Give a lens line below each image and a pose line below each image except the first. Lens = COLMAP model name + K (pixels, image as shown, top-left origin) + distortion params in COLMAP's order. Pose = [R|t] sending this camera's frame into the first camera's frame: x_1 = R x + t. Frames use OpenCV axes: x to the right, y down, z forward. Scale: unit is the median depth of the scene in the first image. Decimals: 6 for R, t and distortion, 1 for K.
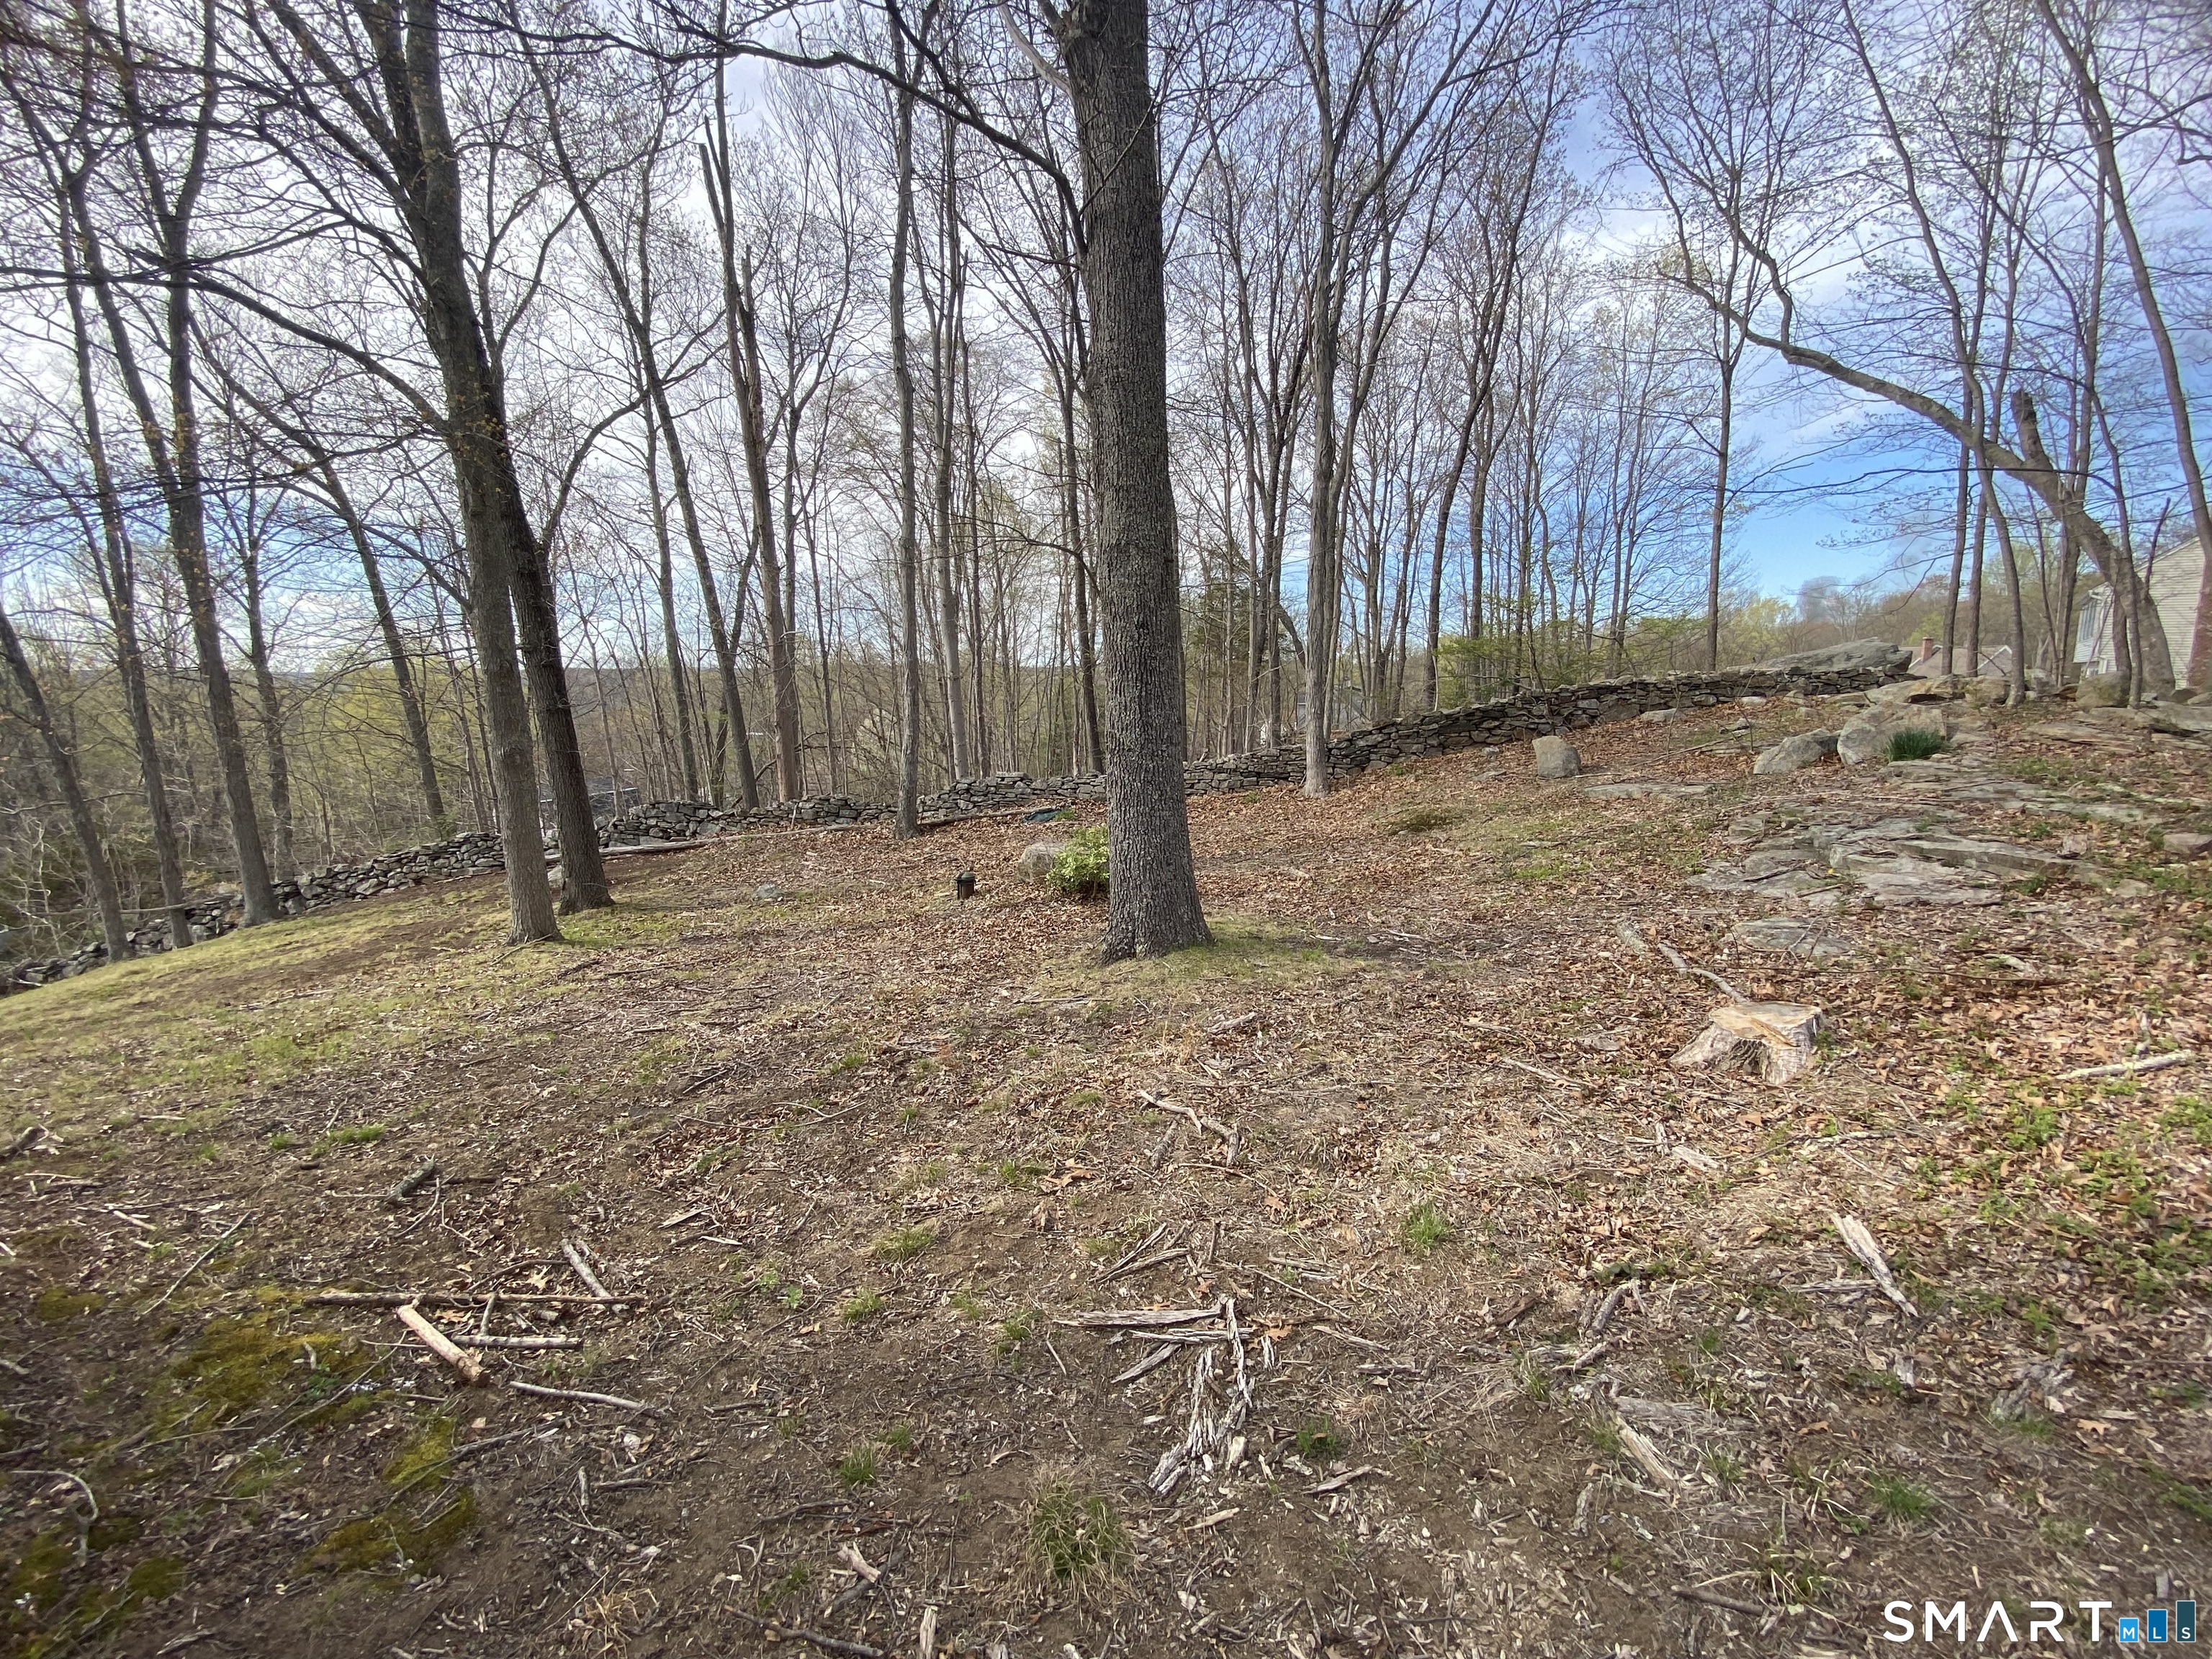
lens RADIAL K [[901.7, 0, 1115.7], [0, 901.7, 841.7], [0, 0, 1]] dist [-0.021719, -0.000140]
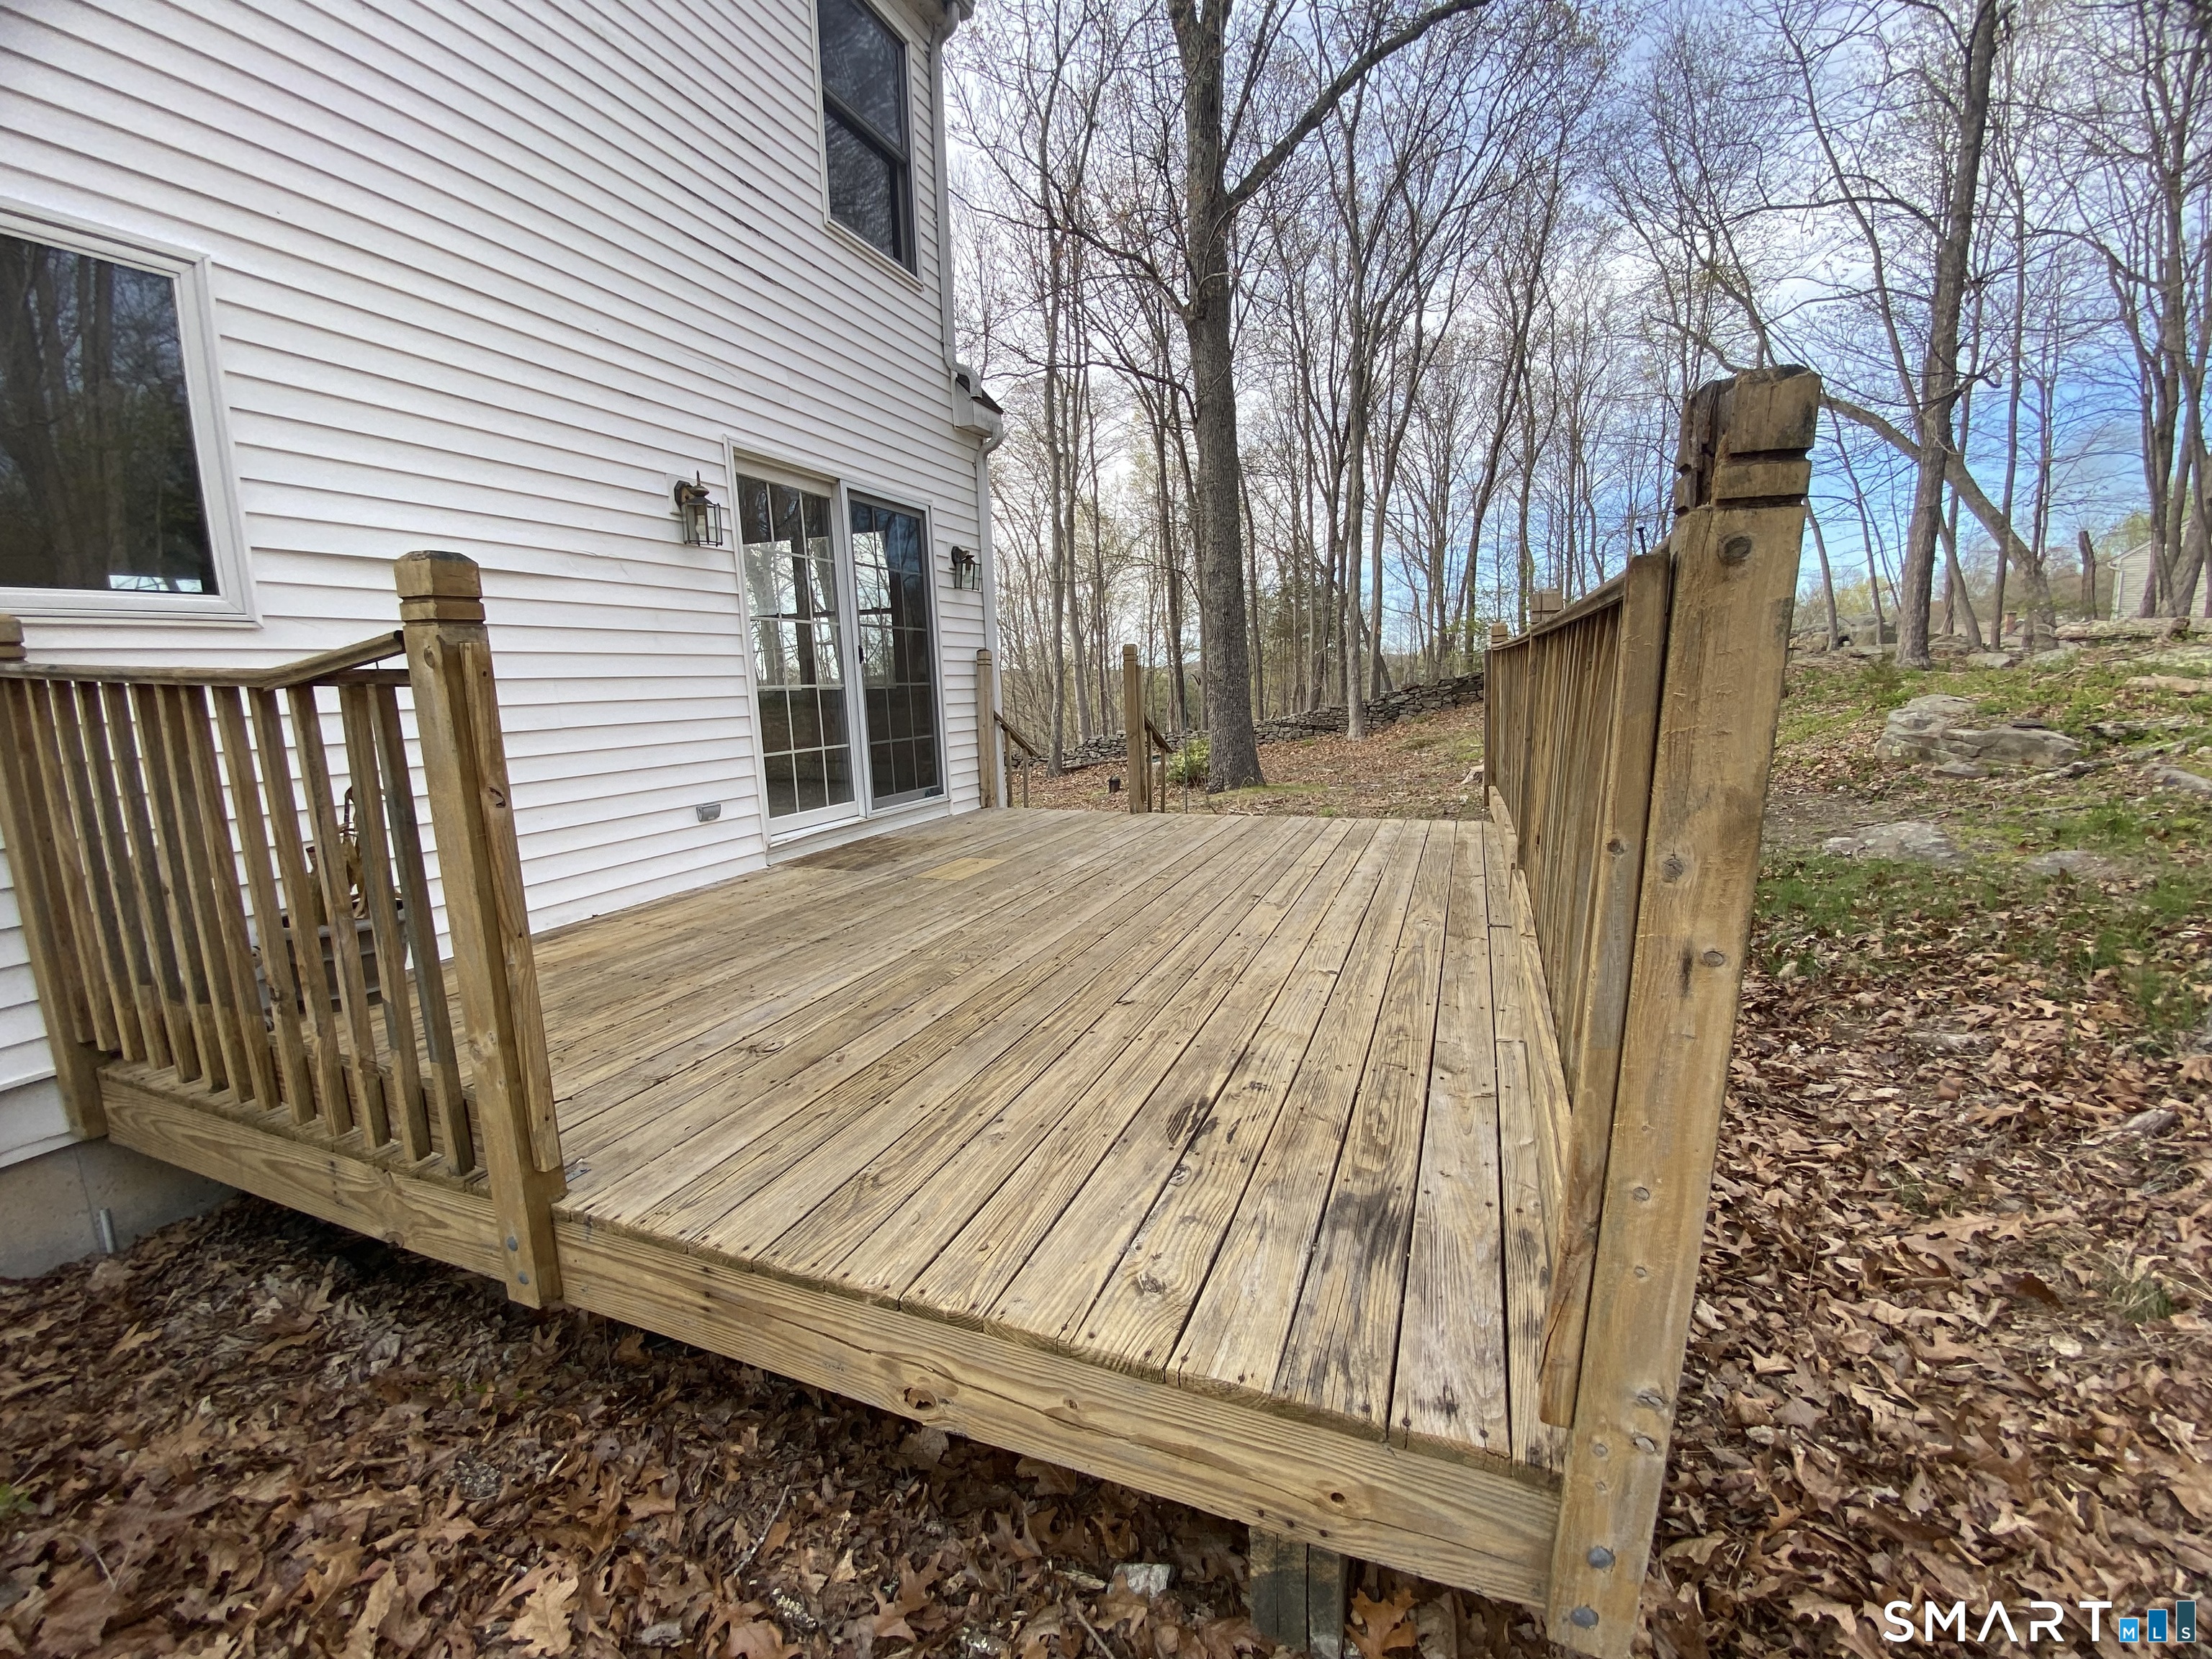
lens RADIAL K [[893.7, 0, 1103.0], [0, 893.7, 834.8], [0, 0, 1]] dist [-0.019119, -0.000159]
pose [[0.994372, -0.007689, -0.105661, -0.012272], [0.006959, 0.999949, -0.007280, 0.080514], [0.105712, 0.006504, 0.994376, -0.302577]]
